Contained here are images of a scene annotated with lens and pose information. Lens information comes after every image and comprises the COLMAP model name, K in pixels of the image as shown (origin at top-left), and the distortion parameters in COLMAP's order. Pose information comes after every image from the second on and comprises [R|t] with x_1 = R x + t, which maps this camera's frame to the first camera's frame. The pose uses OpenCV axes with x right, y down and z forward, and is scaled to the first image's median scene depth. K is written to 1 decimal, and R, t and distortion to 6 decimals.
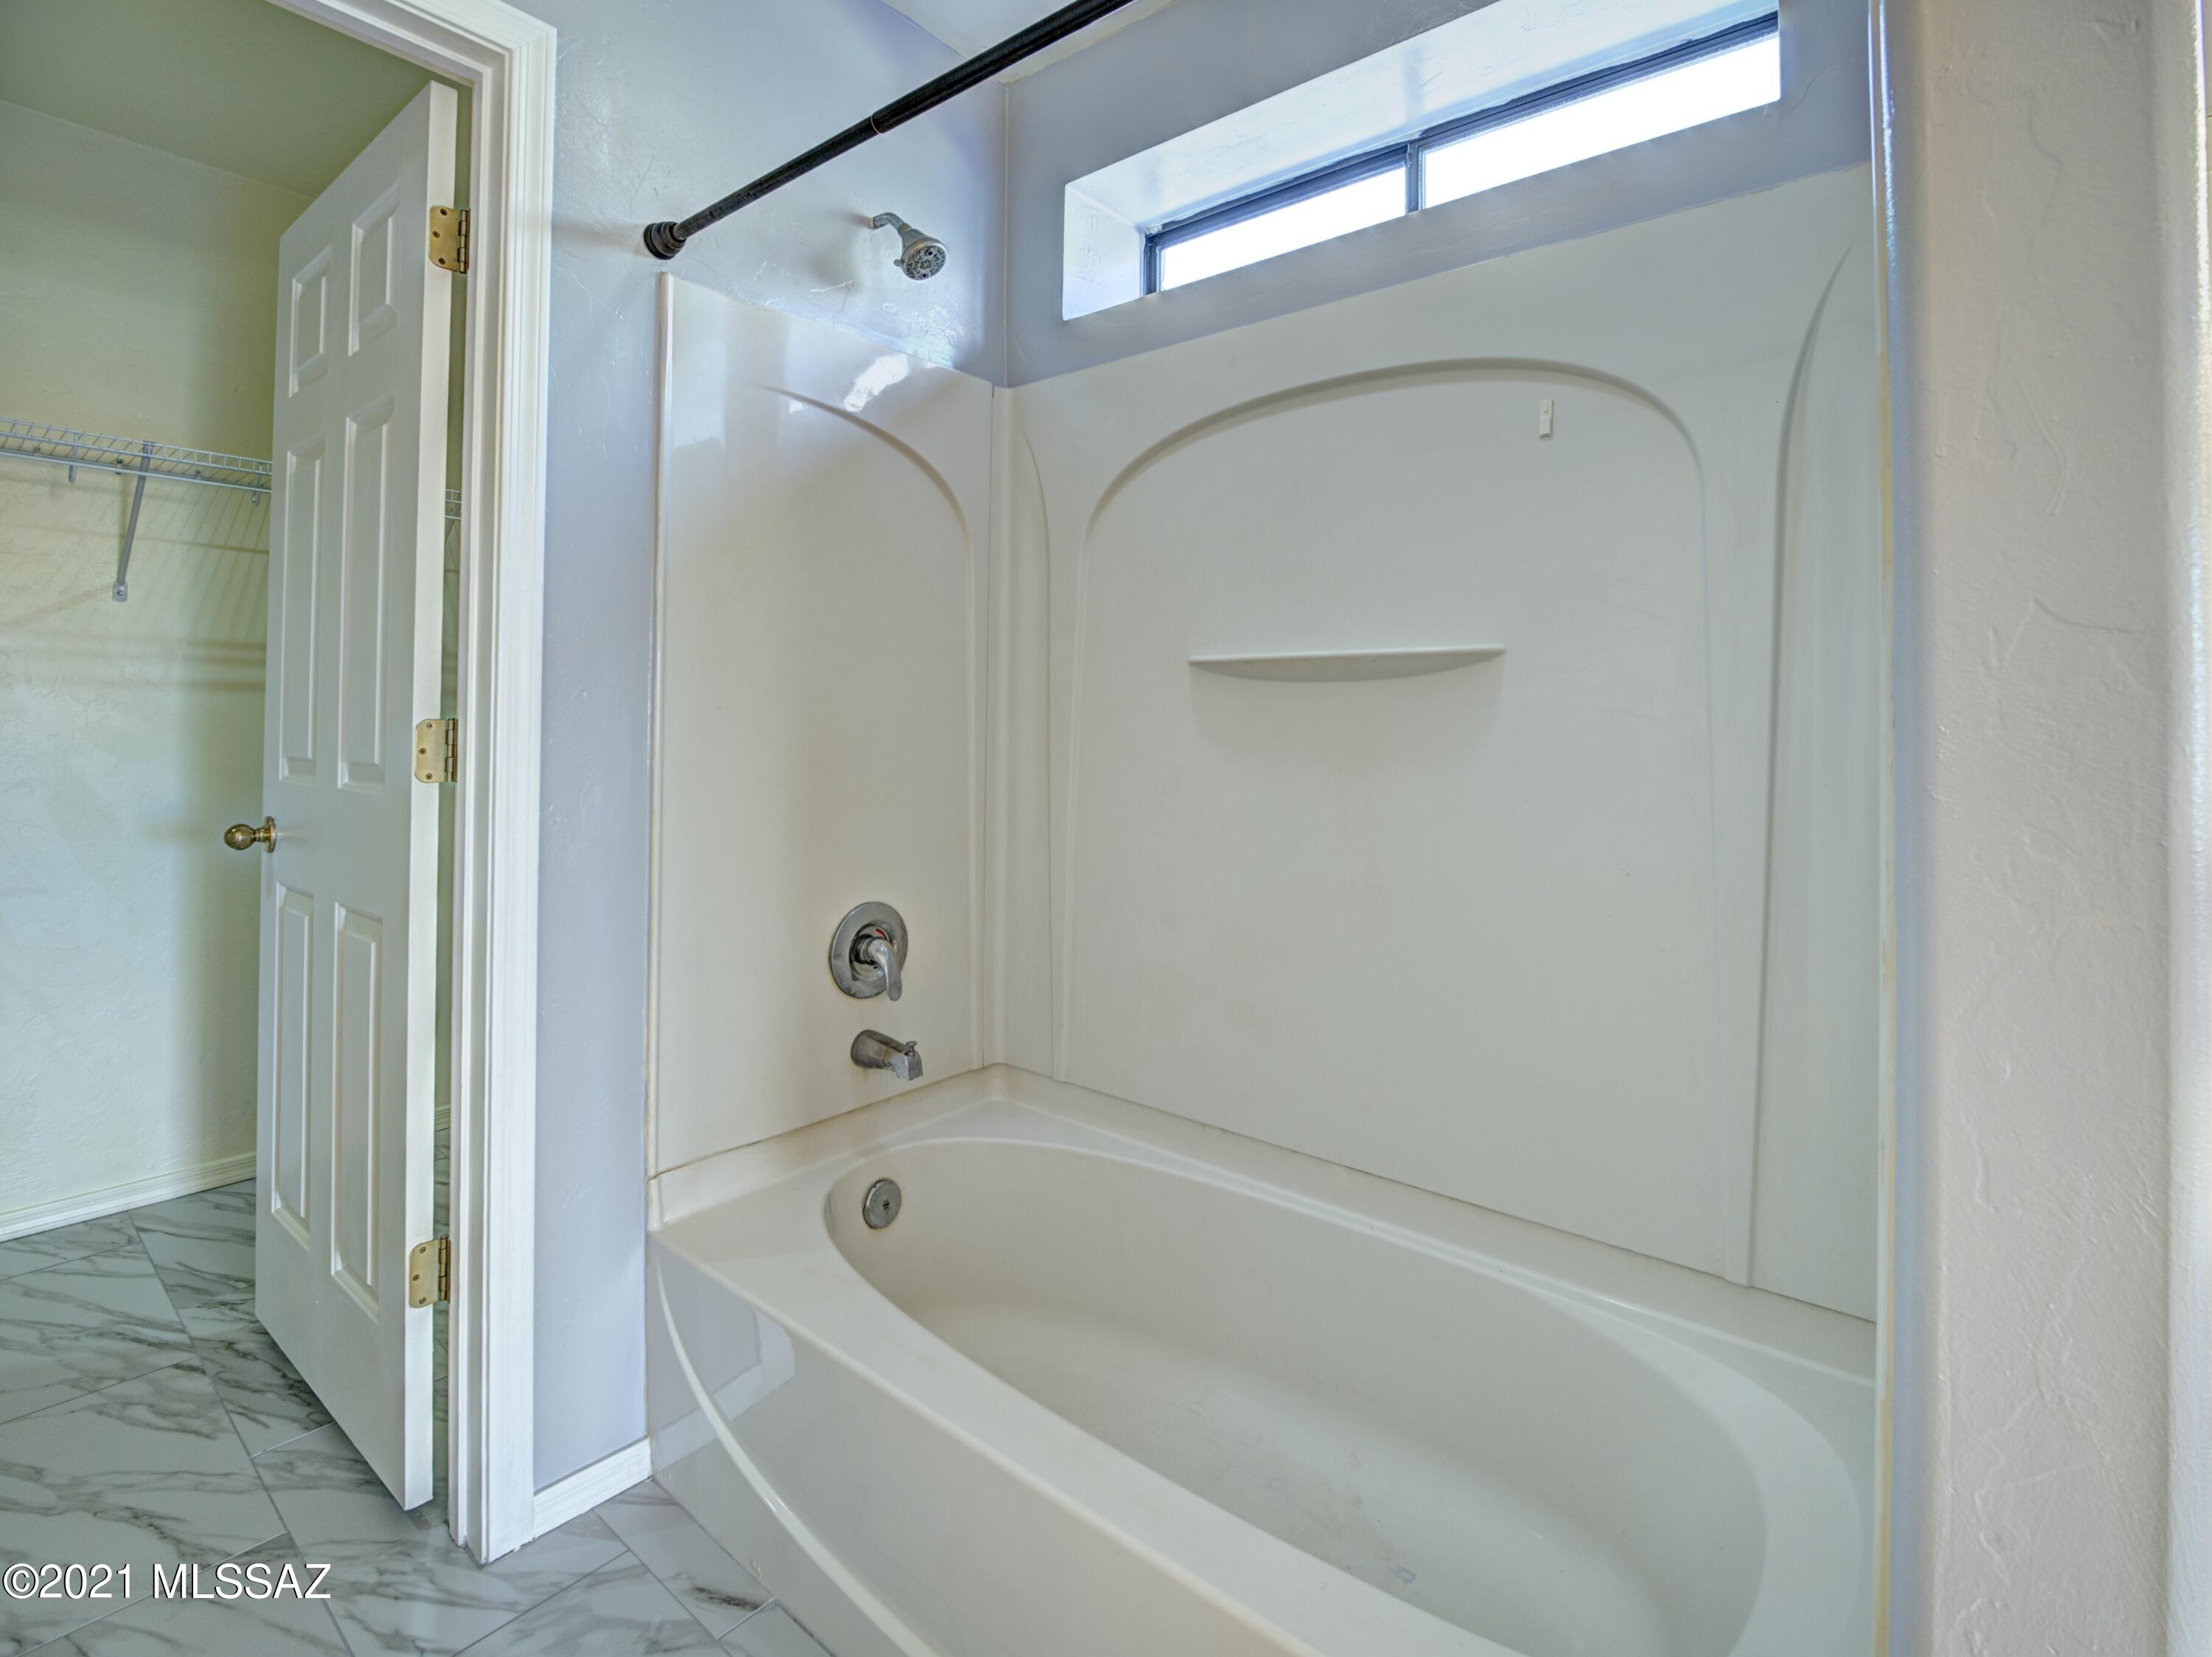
lens RADIAL K [[1038.3, 0, 1069.1], [0, 1038.3, 705.3], [0, 0, 1]] dist [-0.016038, 0.000714]
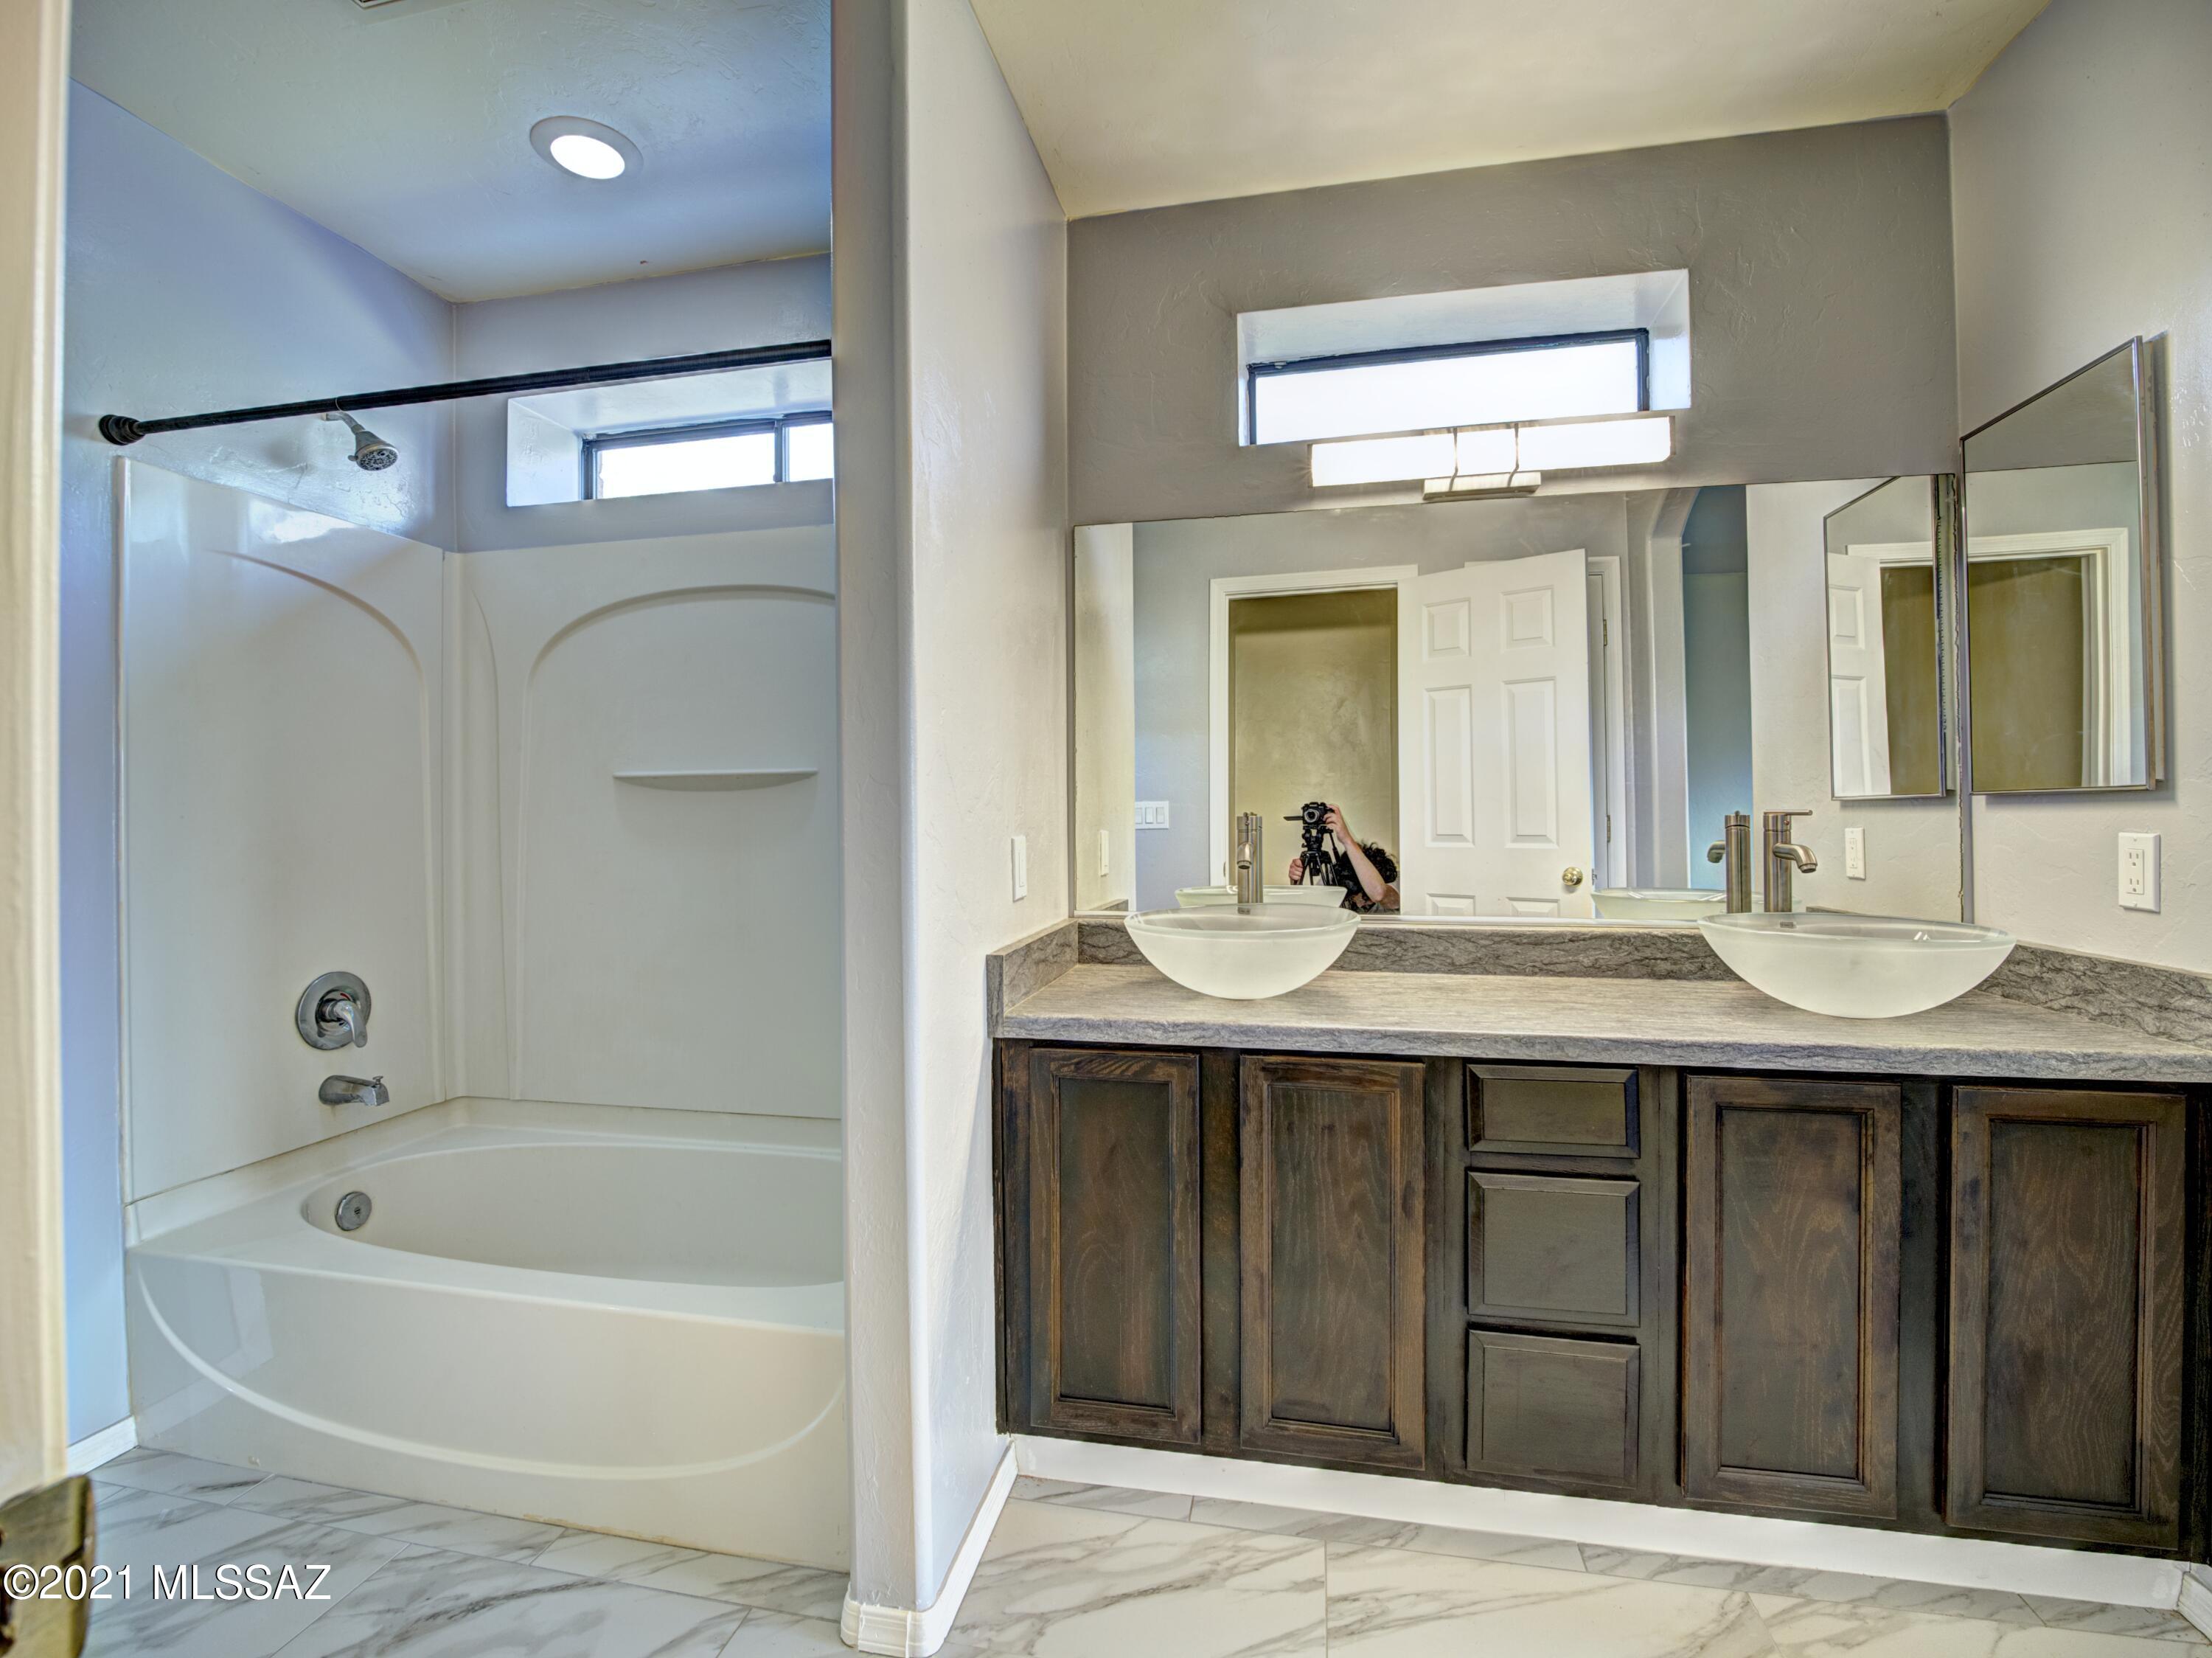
lens RADIAL K [[1007.5, 0, 1100.7], [0, 1007.5, 812.3], [0, 0, 1]] dist [-0.019334, 0.000351]
pose [[0.879126, -0.017076, 0.476283, 0.049516], [0.010347, 0.999806, 0.016746, -0.010157], [-0.476477, -0.009794, 0.879132, -0.479666]]
